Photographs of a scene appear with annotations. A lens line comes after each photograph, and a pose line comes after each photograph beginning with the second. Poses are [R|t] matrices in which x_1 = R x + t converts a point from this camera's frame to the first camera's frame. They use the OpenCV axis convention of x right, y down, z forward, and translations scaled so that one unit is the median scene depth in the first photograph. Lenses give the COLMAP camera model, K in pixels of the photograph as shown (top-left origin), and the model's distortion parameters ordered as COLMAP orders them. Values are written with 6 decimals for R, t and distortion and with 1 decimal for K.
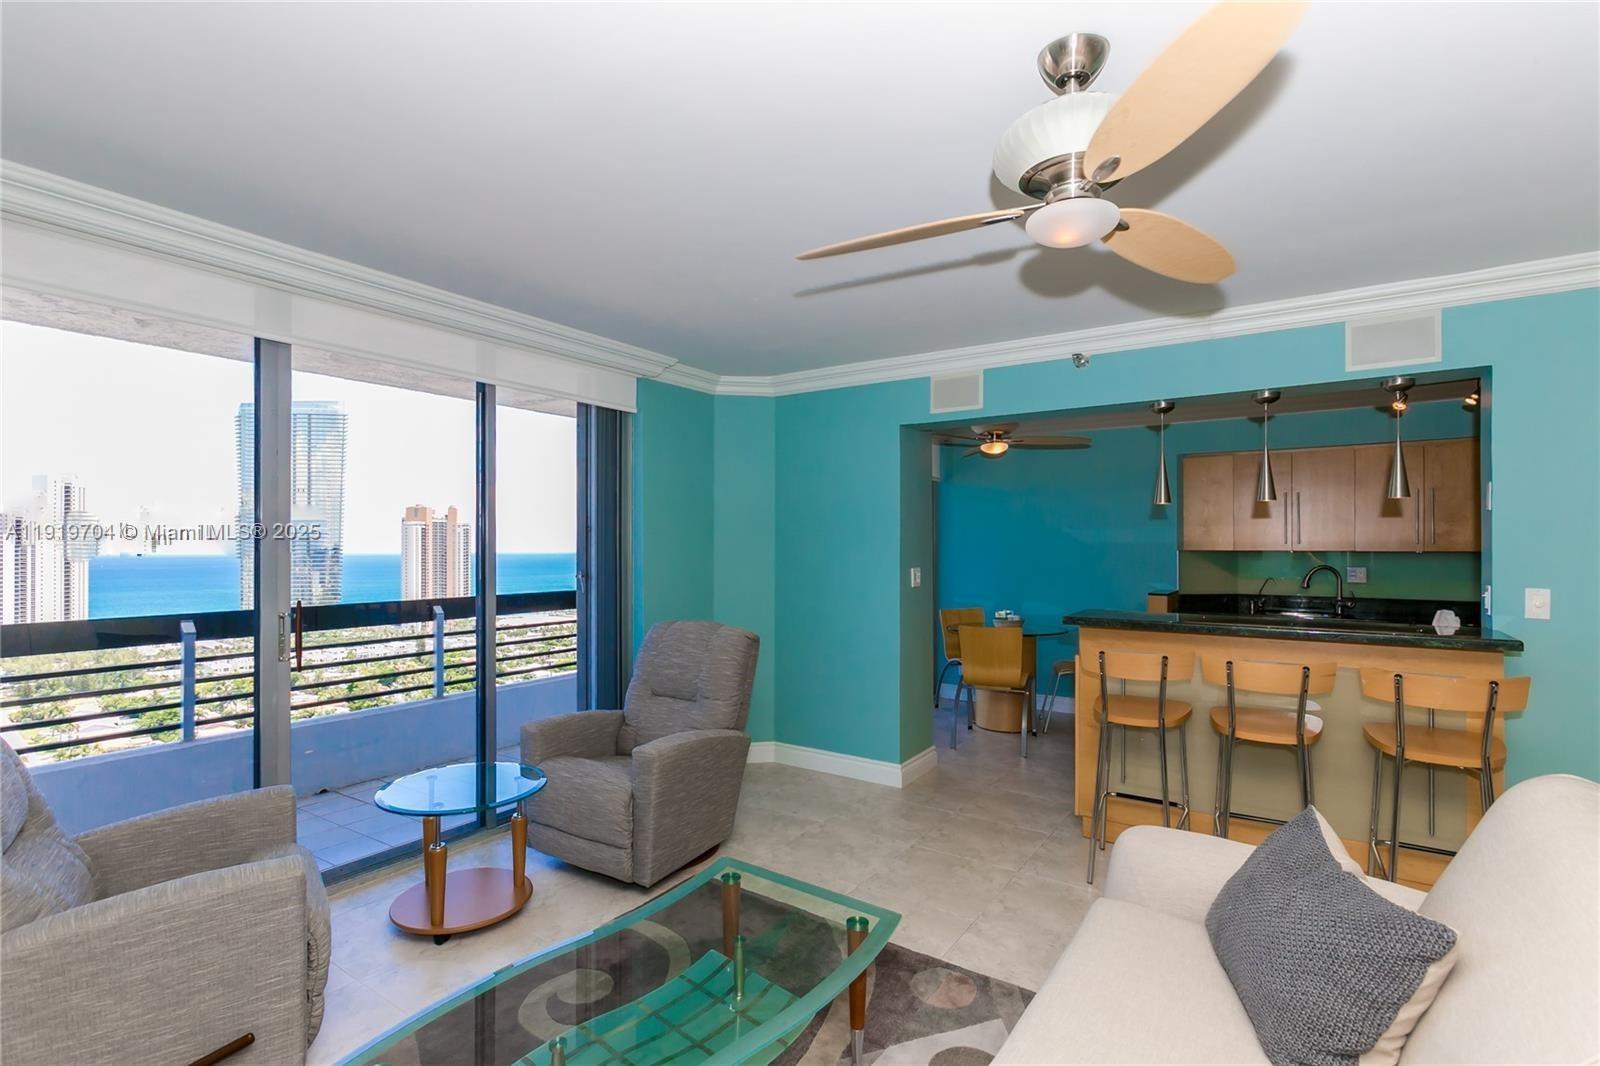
lens RADIAL K [[751.2, 0, 806.4], [0, 751.2, 549.4], [0, 0, 1]] dist [-0.000581, 0.009205]
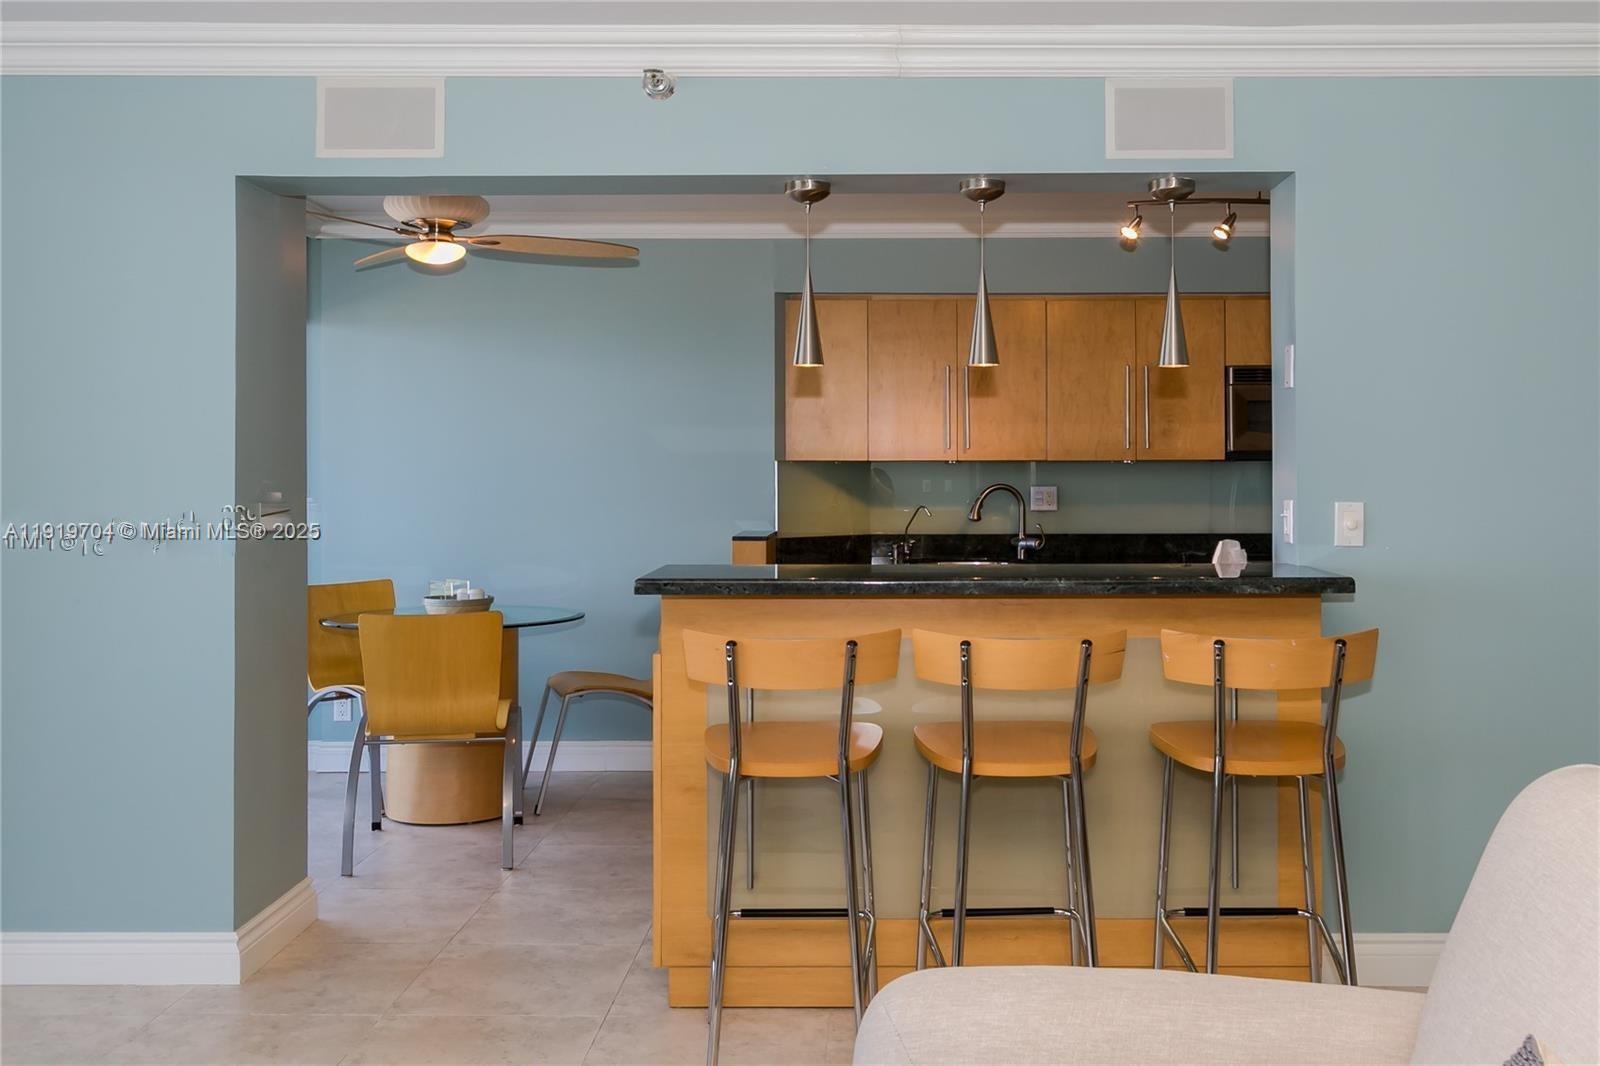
lens RADIAL K [[1274.5, 0, 801.7], [0, 1274.5, 497.1], [0, 0, 1]] dist [0.001260, 0.000814]
pose [[0.796375, 0.004725, 0.604784, -0.081366], [-0.005299, 0.999986, -0.000835, 0.031703], [-0.604780, -0.002540, 0.796389, 0.233882]]
